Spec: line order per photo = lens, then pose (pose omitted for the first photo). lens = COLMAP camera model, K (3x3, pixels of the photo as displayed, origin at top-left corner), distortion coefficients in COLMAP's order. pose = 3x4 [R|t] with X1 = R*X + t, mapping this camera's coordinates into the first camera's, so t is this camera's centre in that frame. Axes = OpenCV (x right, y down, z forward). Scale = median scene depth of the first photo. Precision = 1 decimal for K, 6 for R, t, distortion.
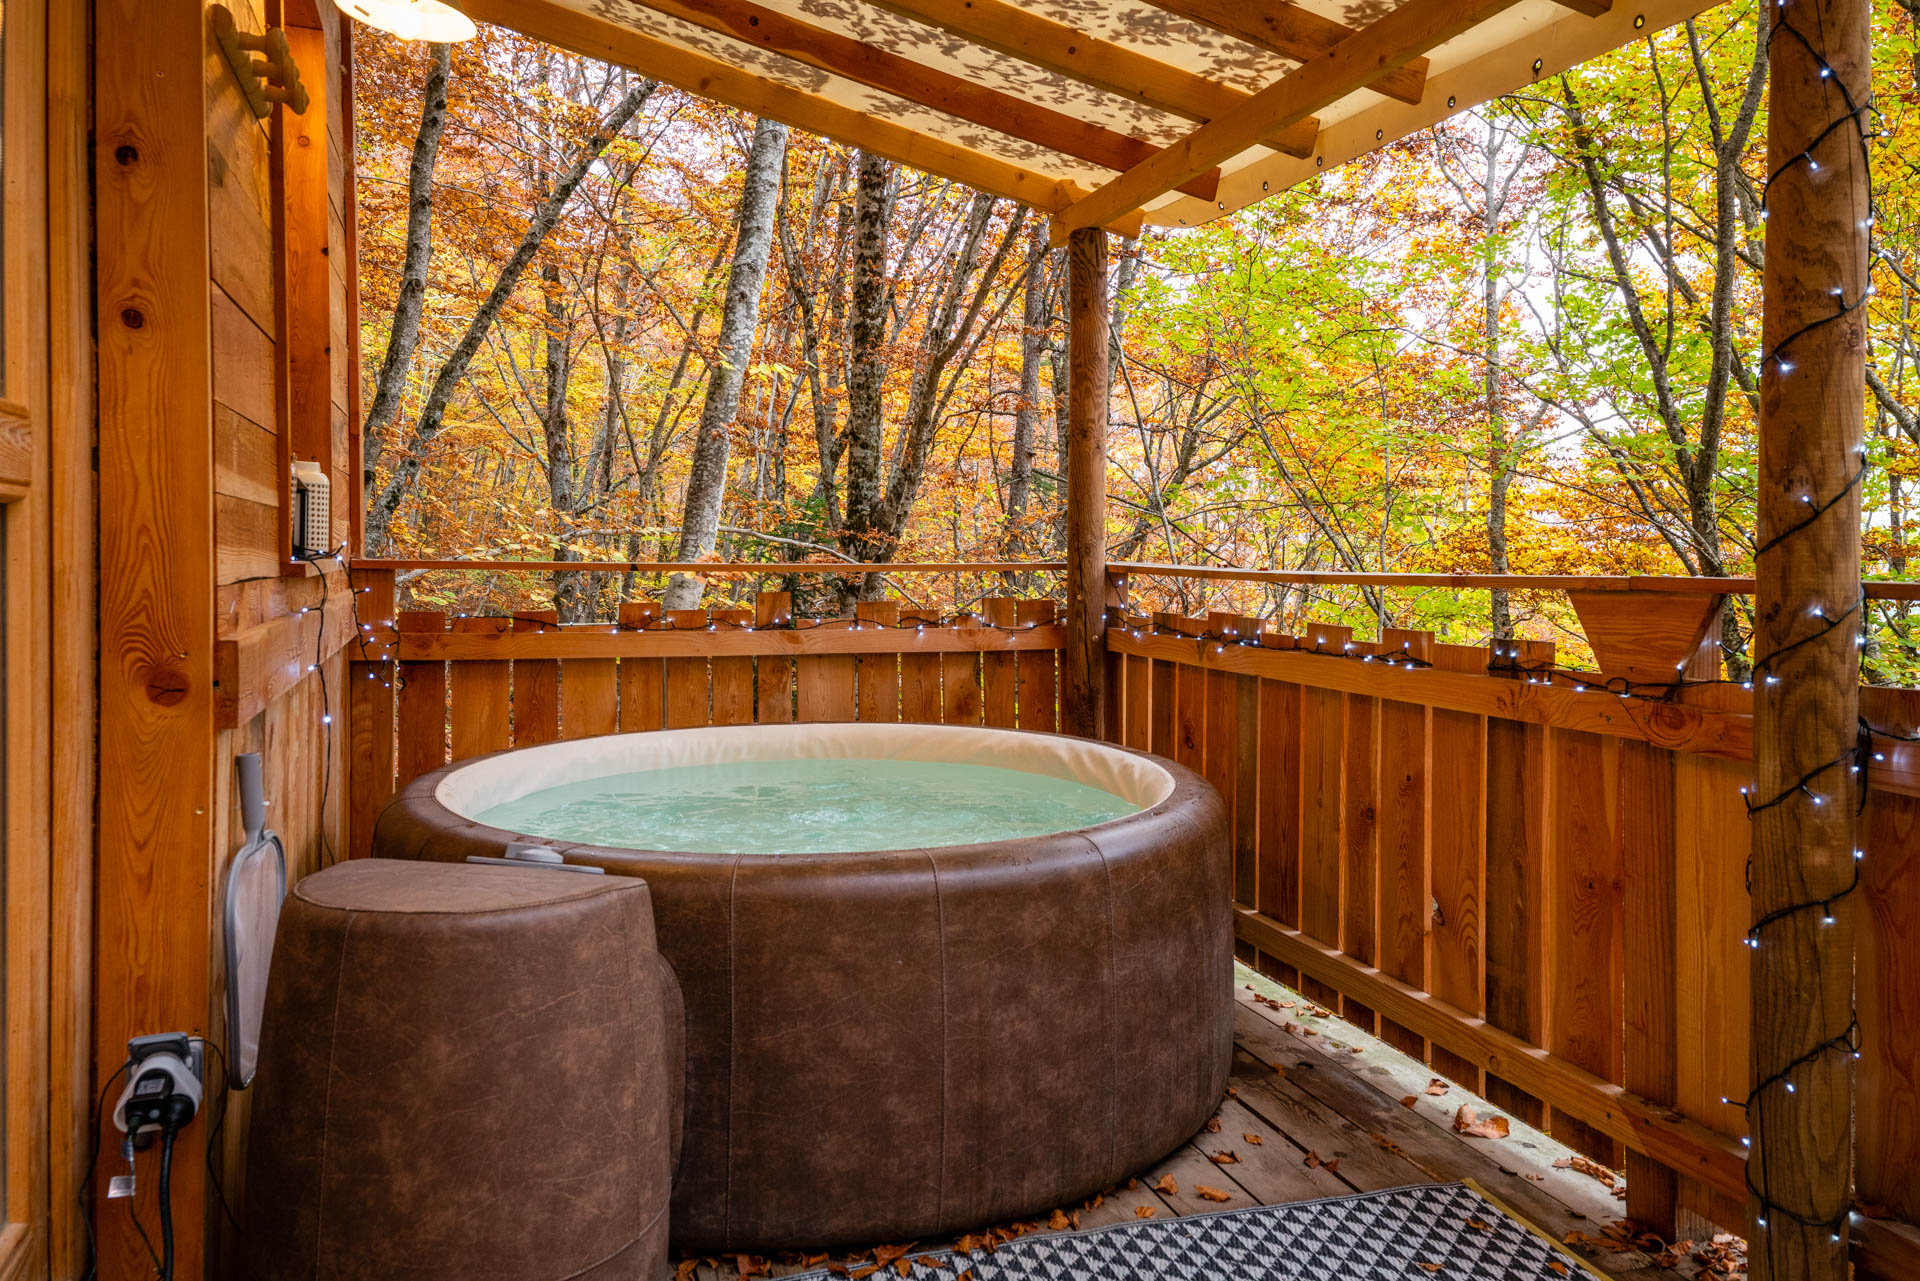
lens RADIAL K [[1396.4, 0, 959.9], [0, 1396.4, 578.0], [0, 0, 1]] dist [0.077066, -0.002552]
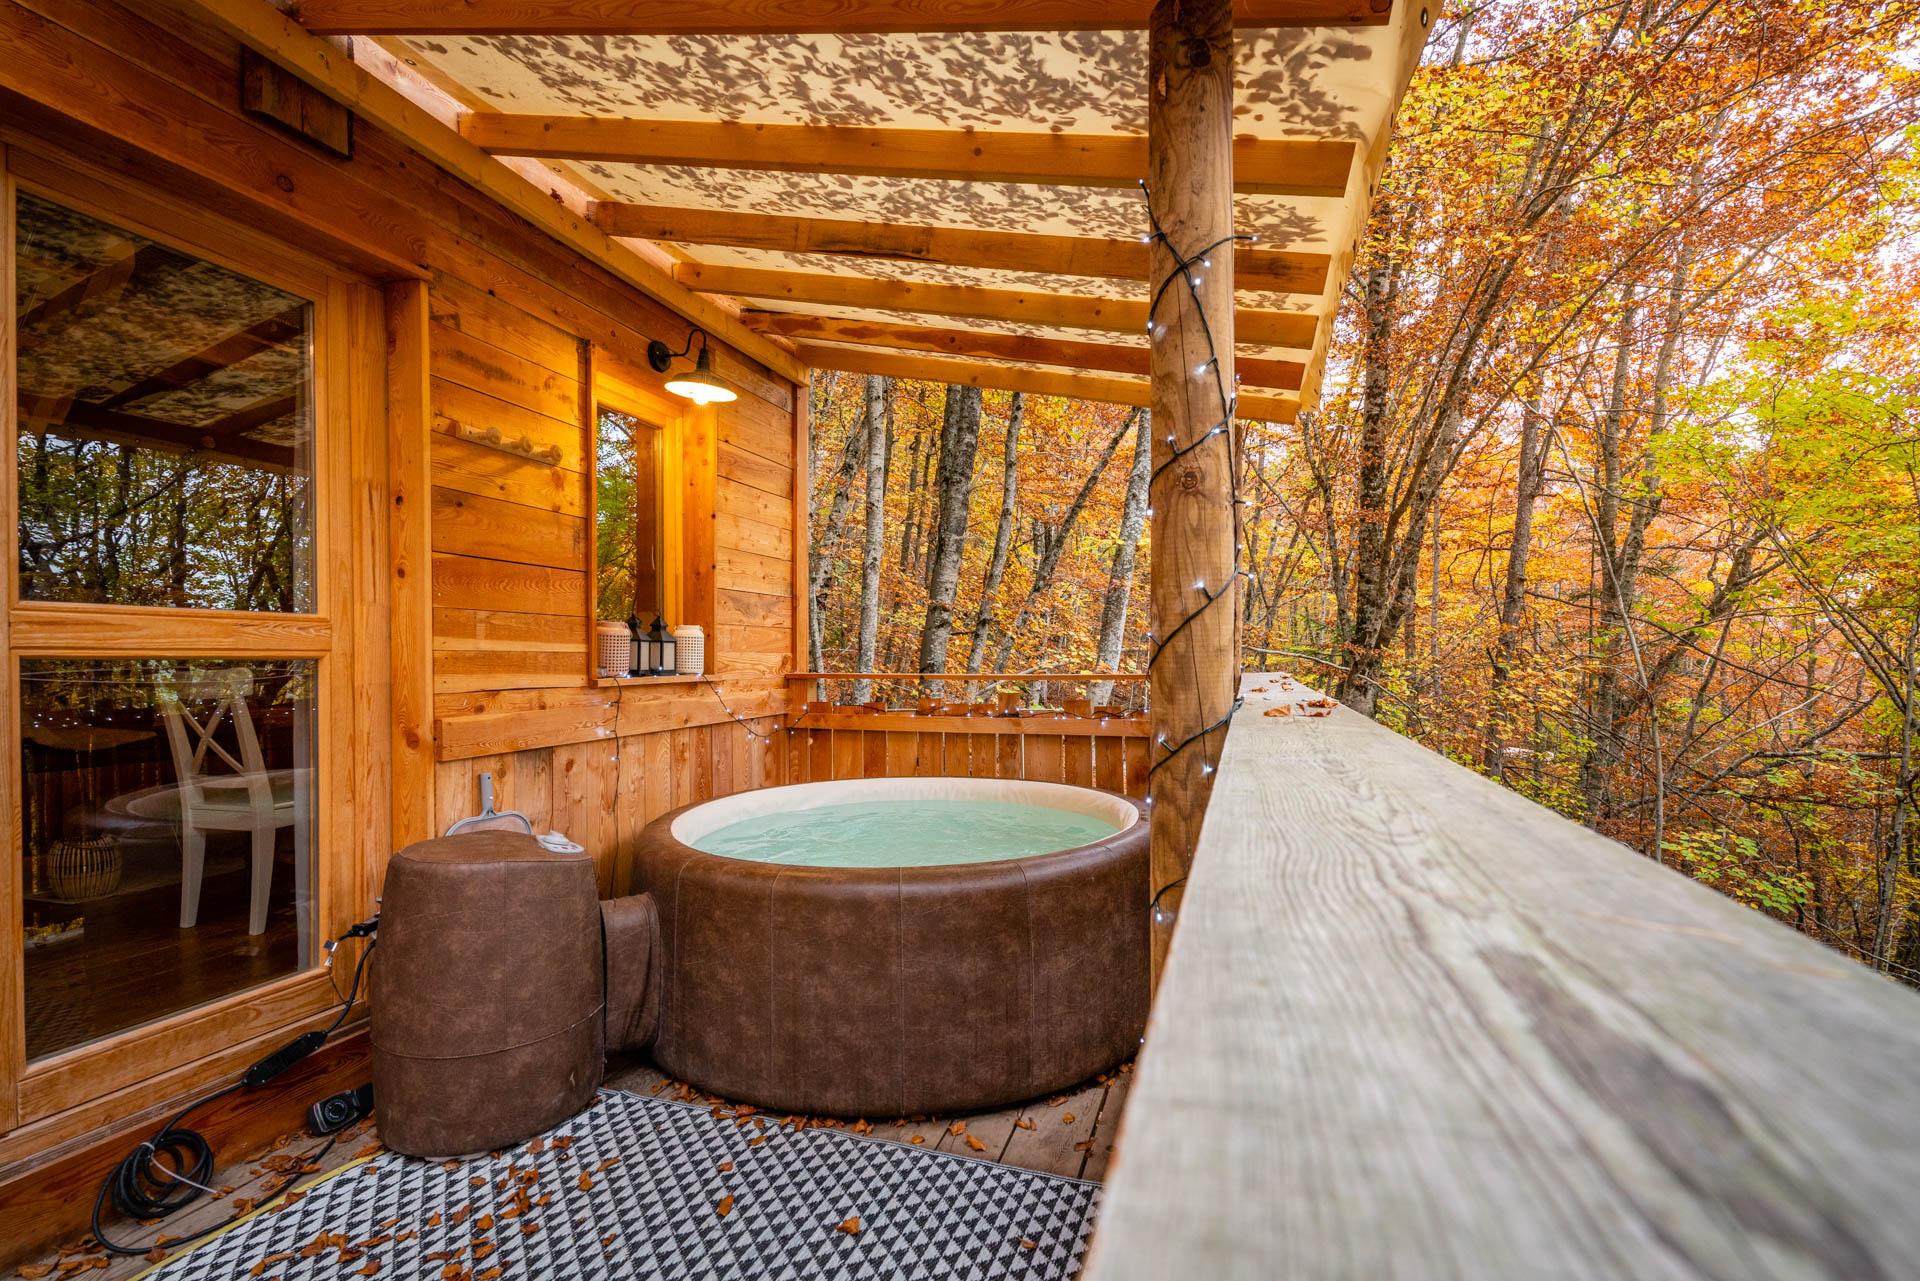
lens RADIAL K [[879.4, 0, 961.2], [0, 879.4, 666.3], [0, 0, 1]] dist [0.000892, 0.000022]
pose [[0.806419, -0.002943, -0.591337, 0.683750], [-0.001491, 0.999974, -0.007011, -0.021414], [0.591342, 0.006536, 0.806394, 0.309801]]
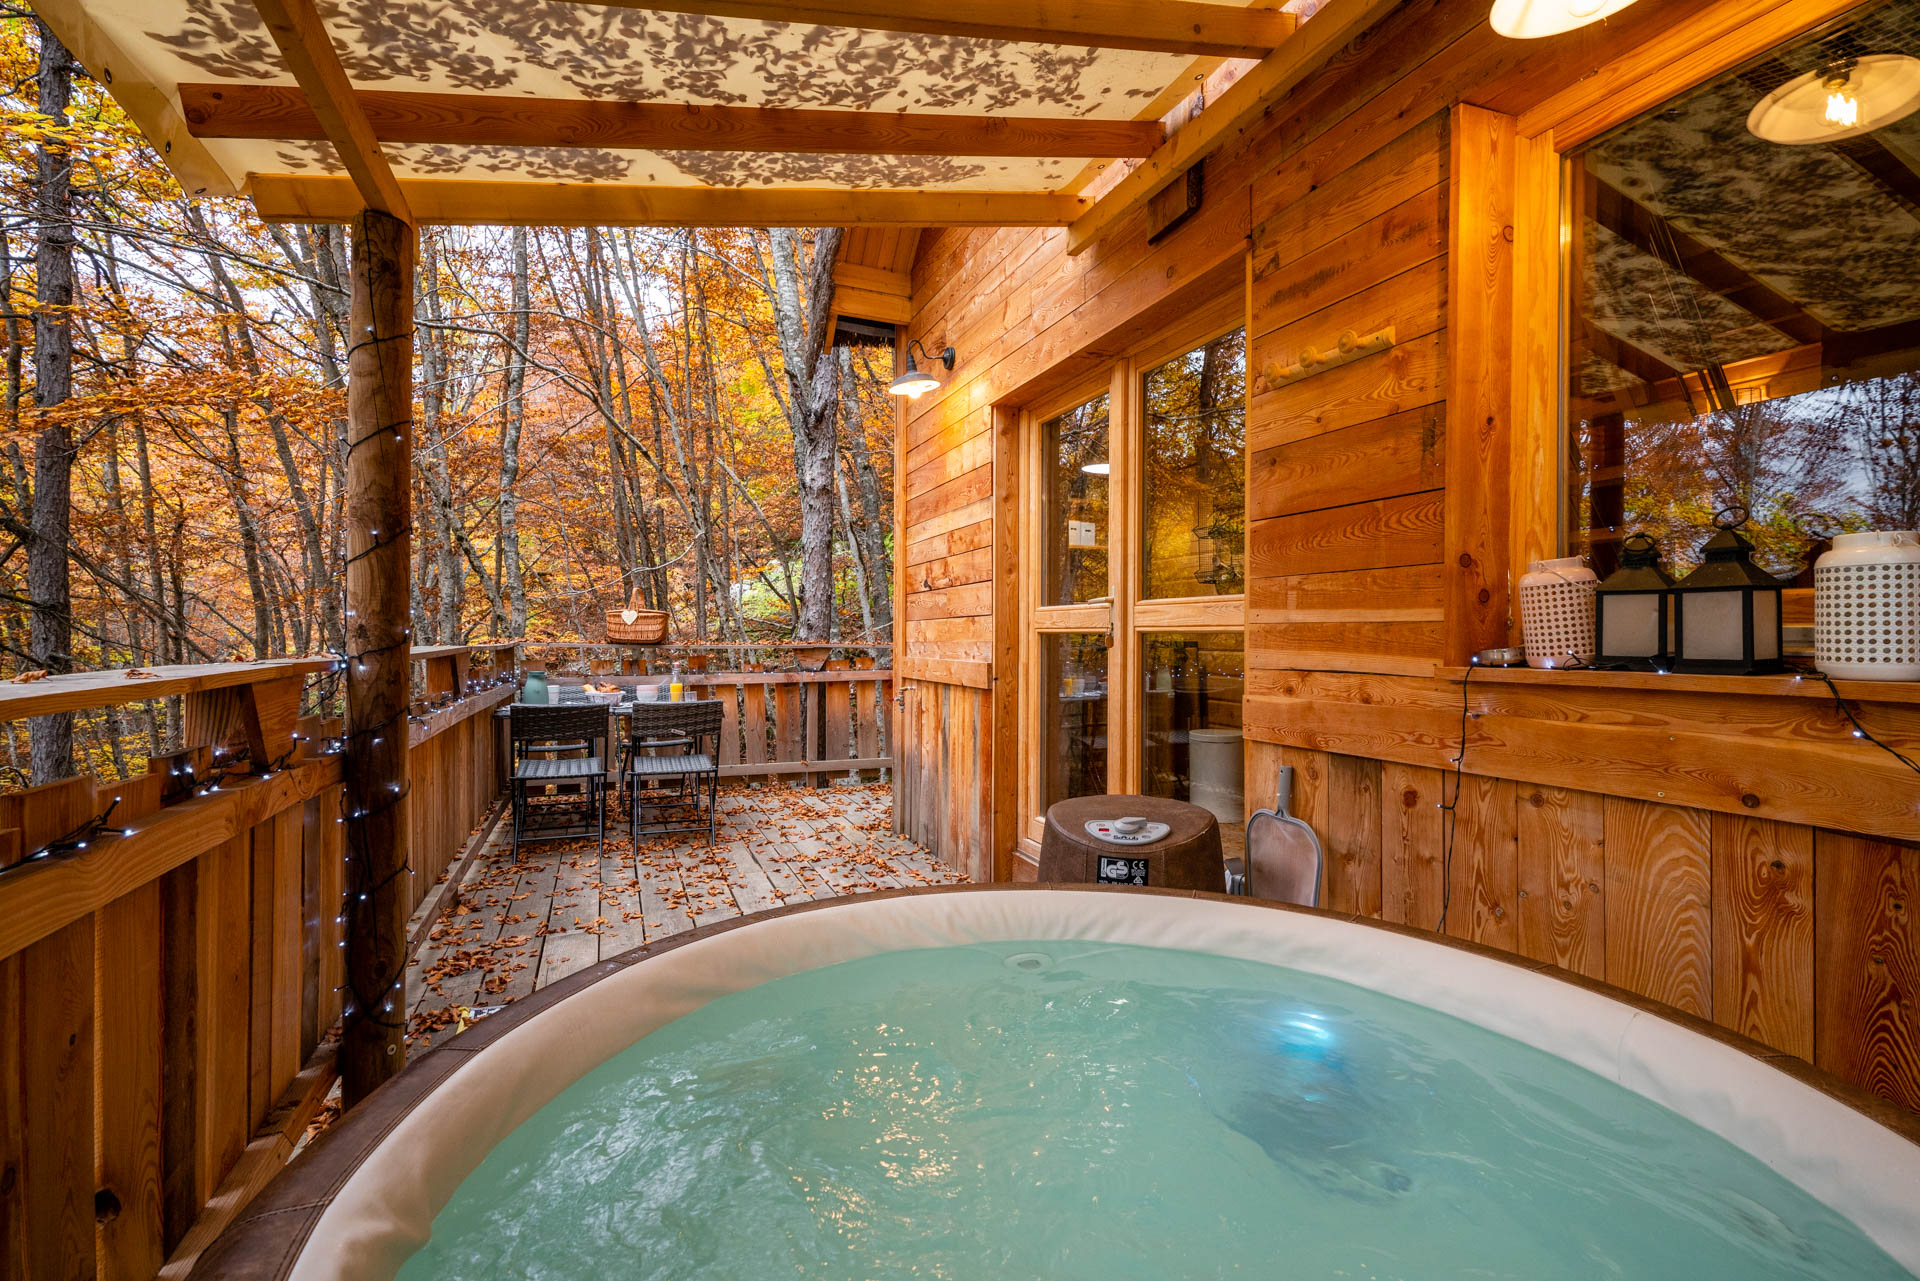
lens RADIAL K [[818.9, 0, 960.0], [0, 818.9, 640.5], [0, 0, 1]] dist [0.000699, 0.000177]
pose [[-0.996390, -0.010851, -0.084197, -0.007771], [-0.012449, 0.999752, 0.018486, -0.040422], [0.083975, 0.019467, -0.996278, 1.658937]]
